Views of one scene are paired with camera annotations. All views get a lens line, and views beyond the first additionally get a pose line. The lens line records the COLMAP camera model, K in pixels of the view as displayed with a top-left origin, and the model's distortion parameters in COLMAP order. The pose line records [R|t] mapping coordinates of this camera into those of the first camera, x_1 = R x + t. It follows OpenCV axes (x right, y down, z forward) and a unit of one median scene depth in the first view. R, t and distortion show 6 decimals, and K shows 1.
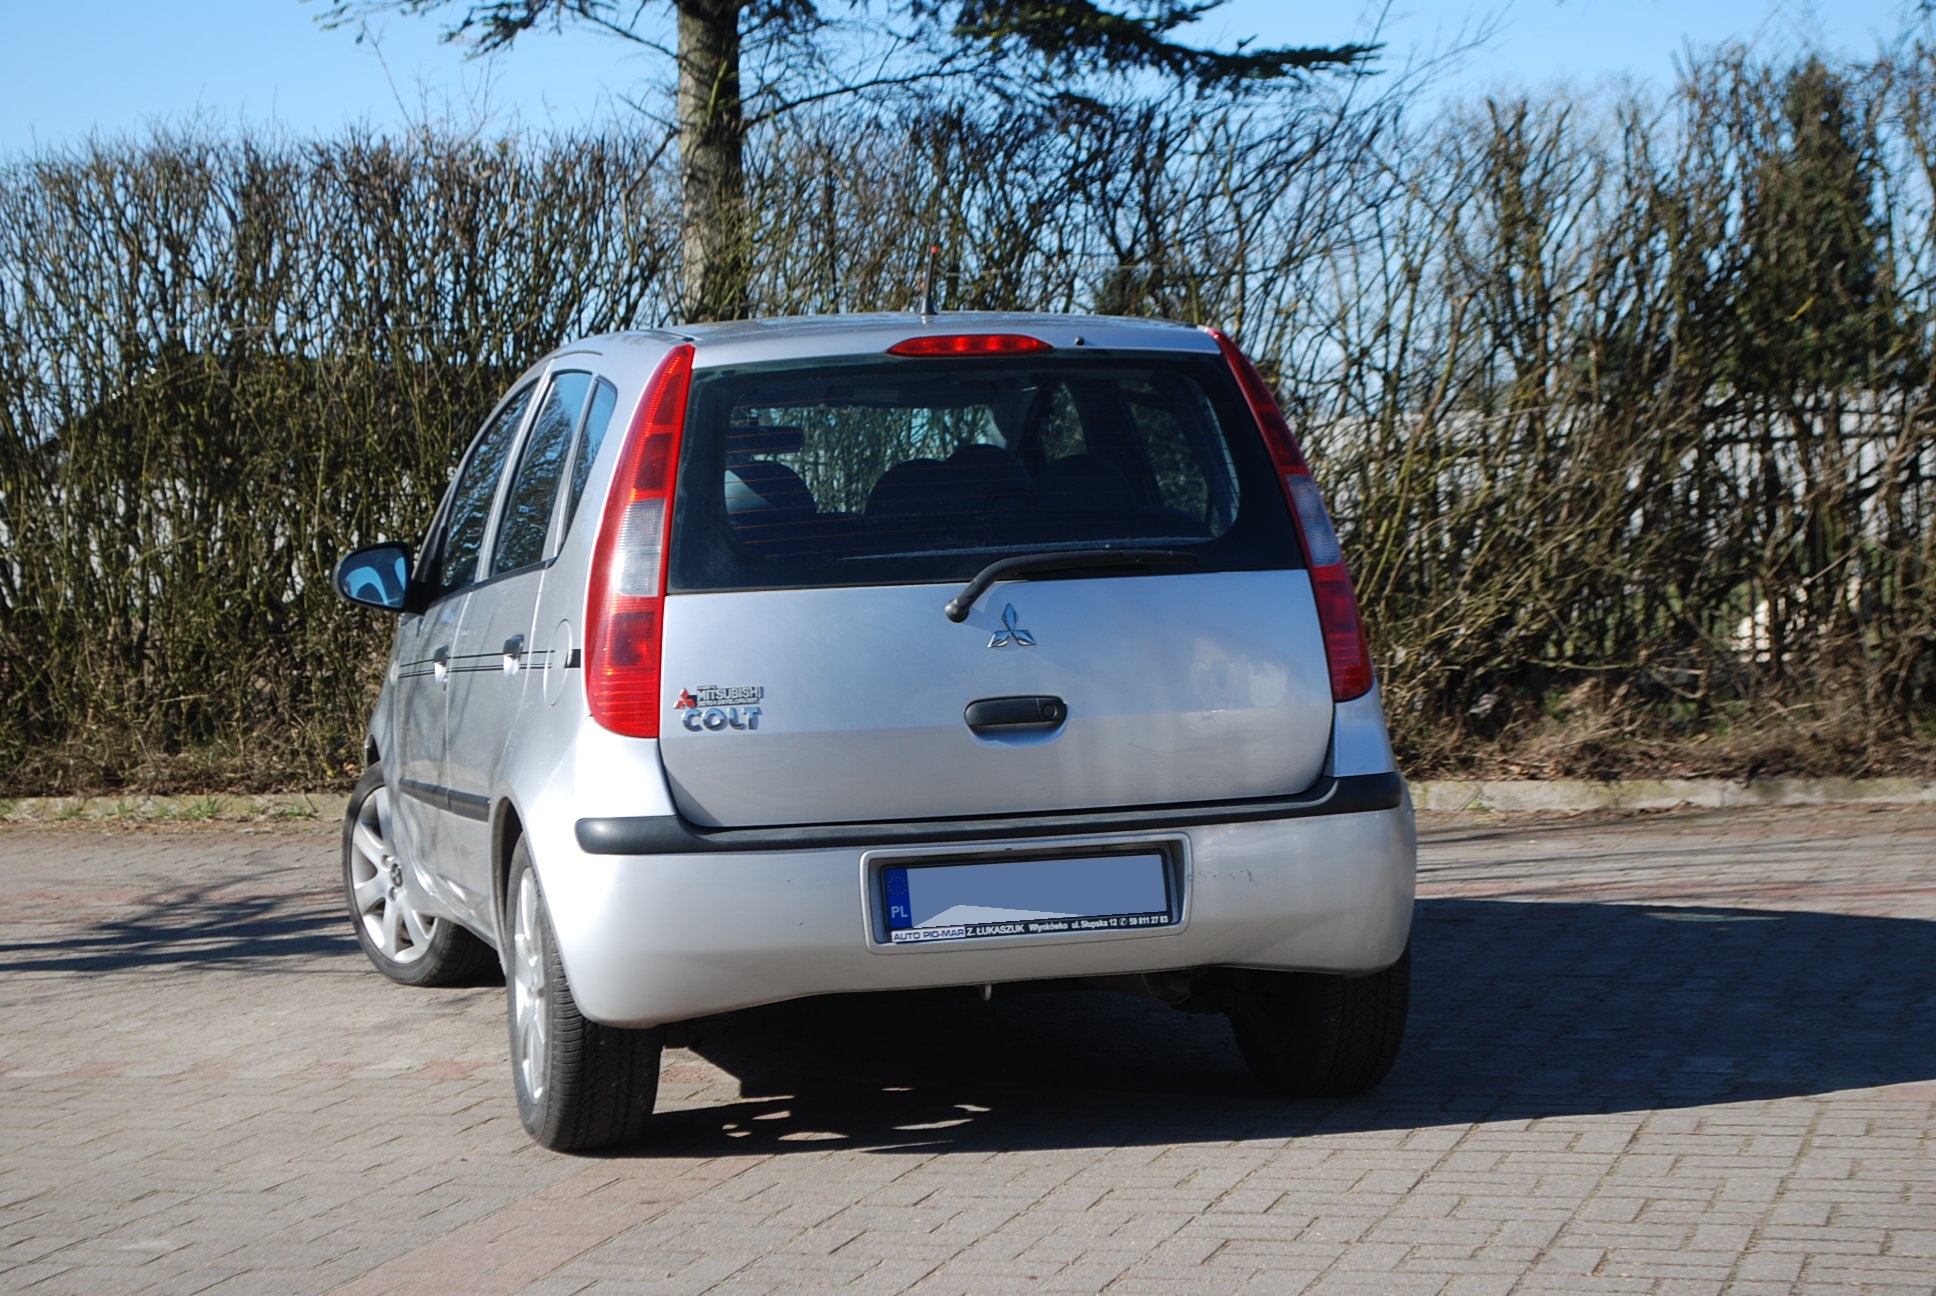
lens RADIAL K [[4009.3, 0, 926.1], [0, 4009.3, 636.4], [0, 0, 1]] dist [0.049164, 0.036973]
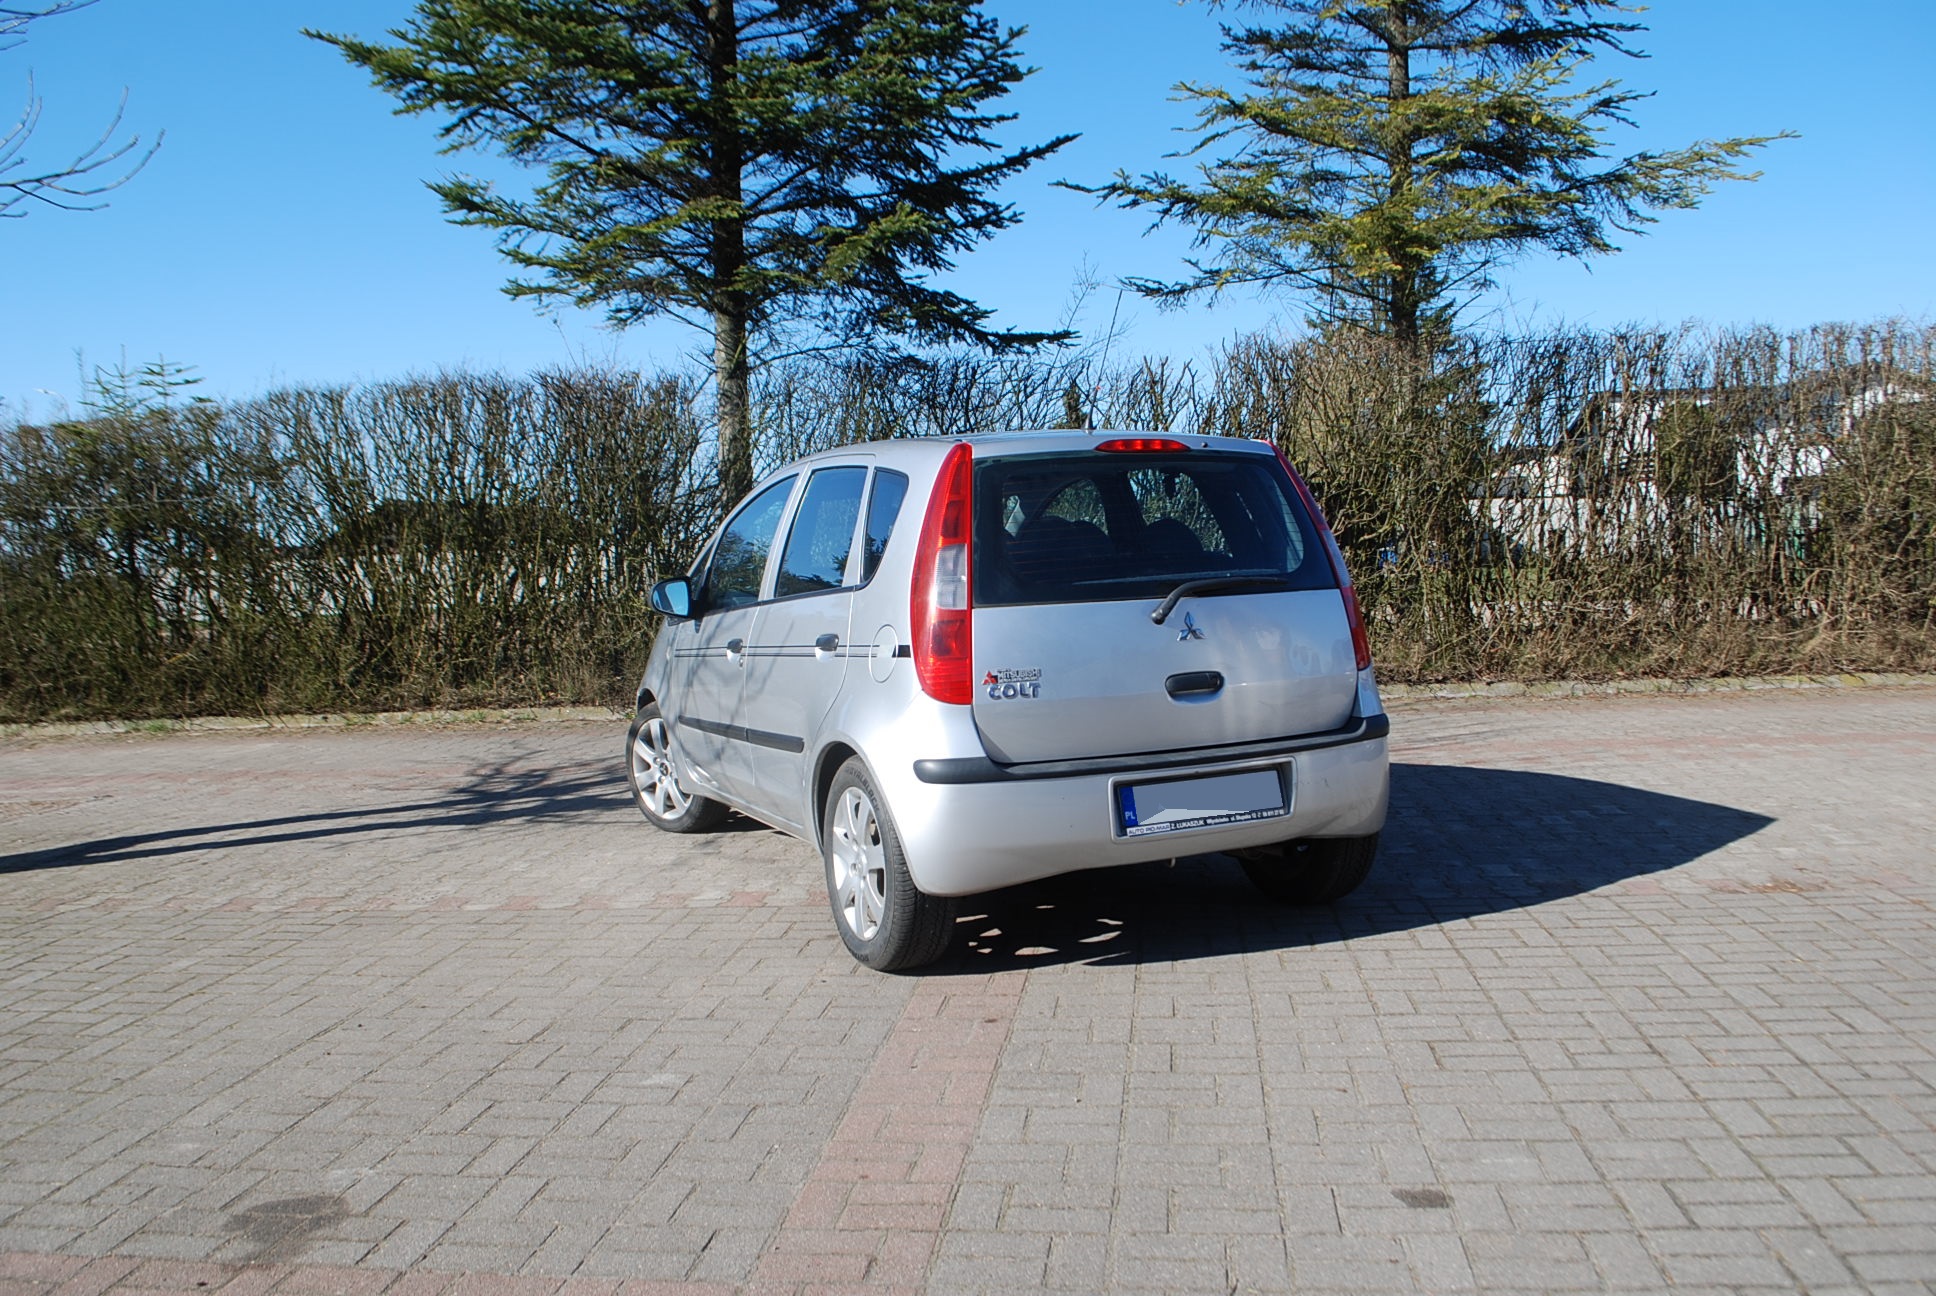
lens RADIAL K [[1578.3, 0, 1001.0], [0, 1578.3, 690.2], [0, 0, 1]] dist [-0.081739, 0.011061]
pose [[0.979447, -0.020098, 0.200697, -0.091011], [0.010719, 0.998804, 0.047708, -0.004104], [-0.201416, -0.044576, 0.978491, 0.223428]]
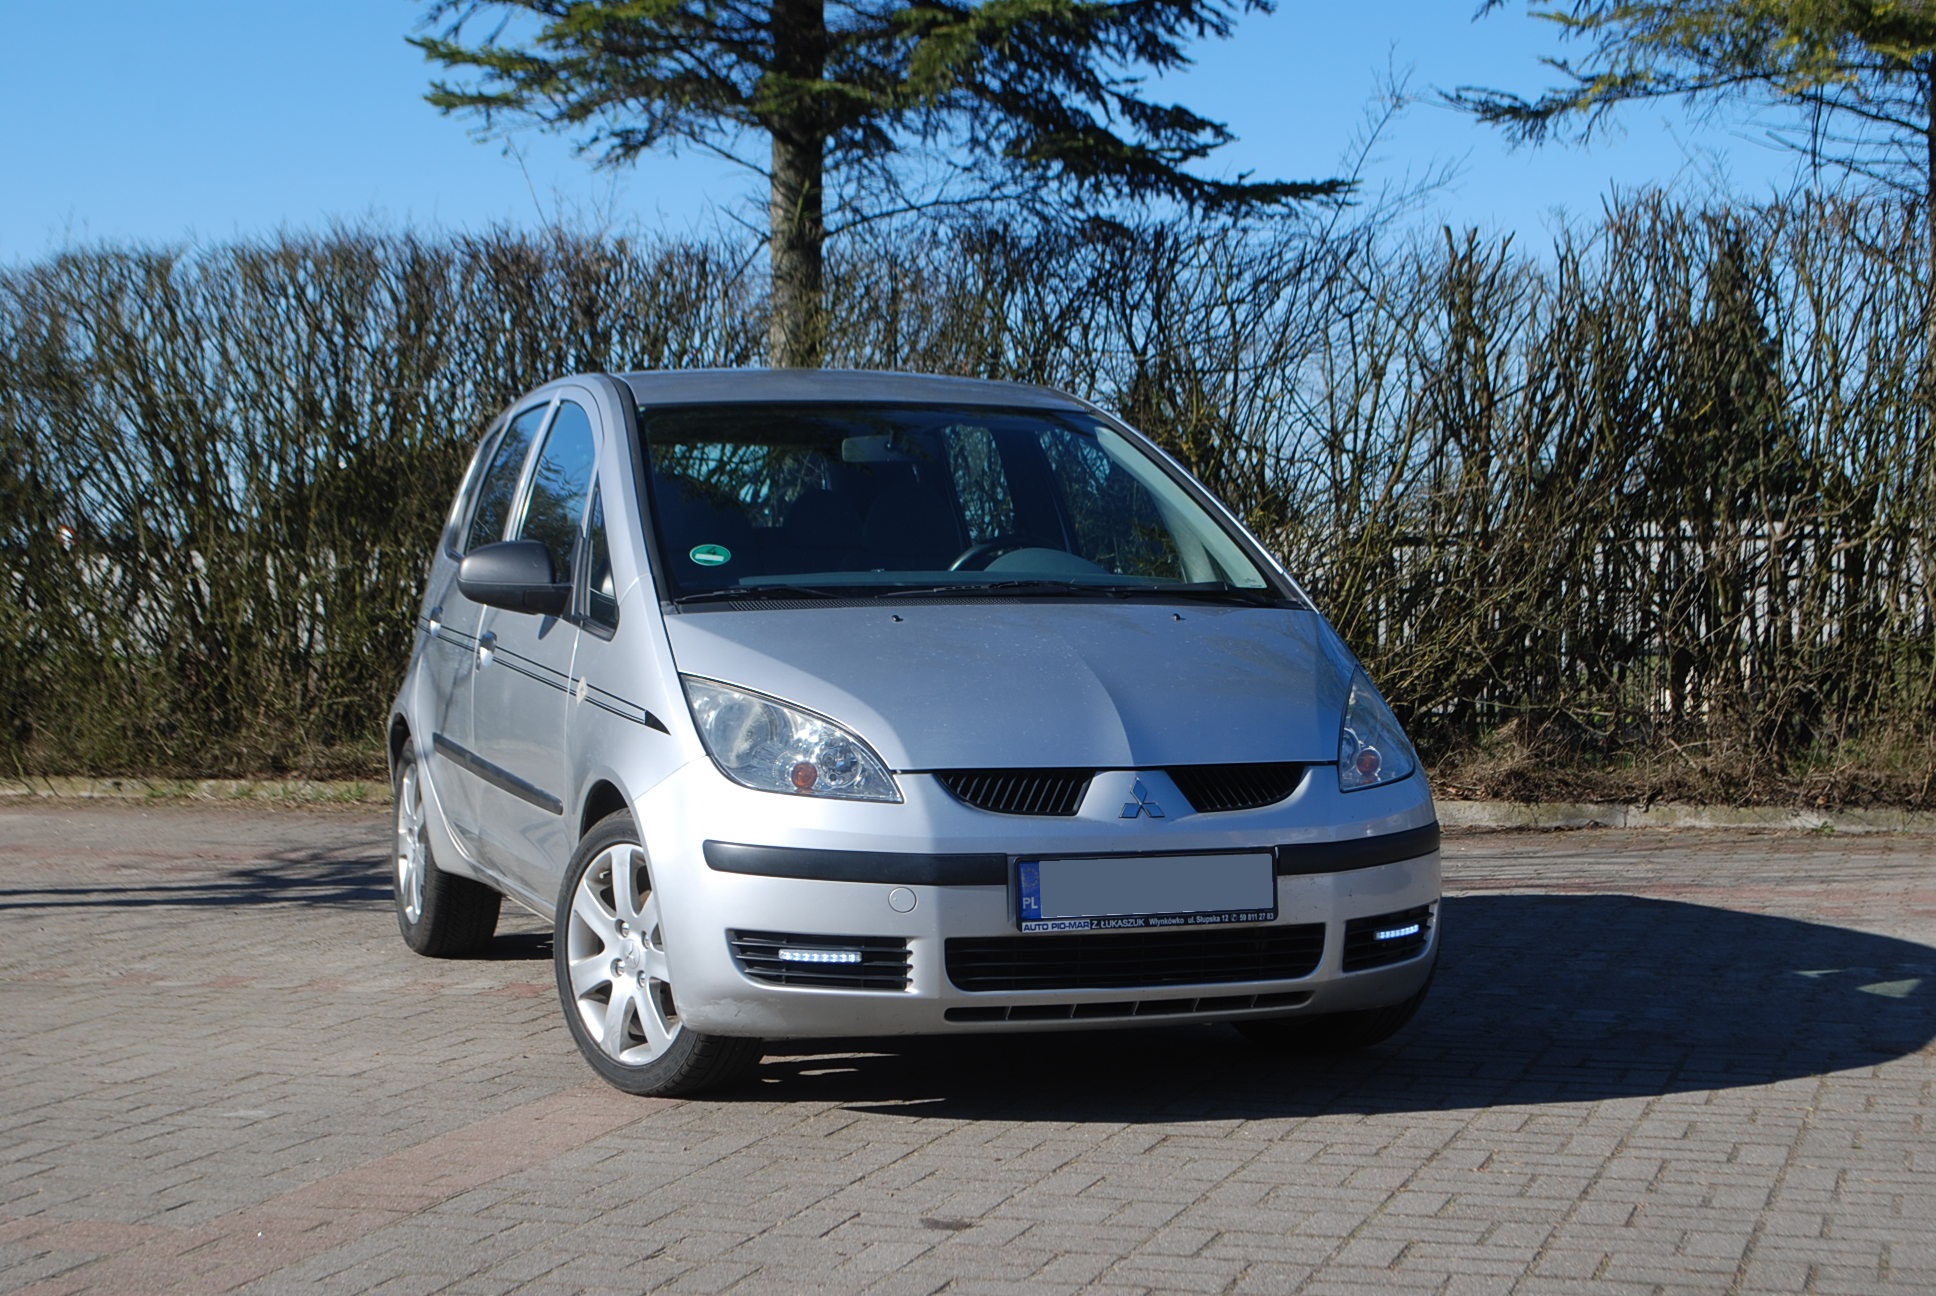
lens RADIAL K [[3311.0, 0, 968.0], [0, 3311.0, 648.0], [0, 0, 1]] dist [0.021836, 0.020509]
pose [[0.999430, 0.033036, -0.006960, 0.008950], [-0.033160, 0.999277, -0.018599, 0.013489], [0.006341, 0.018819, 0.999803, 0.018302]]
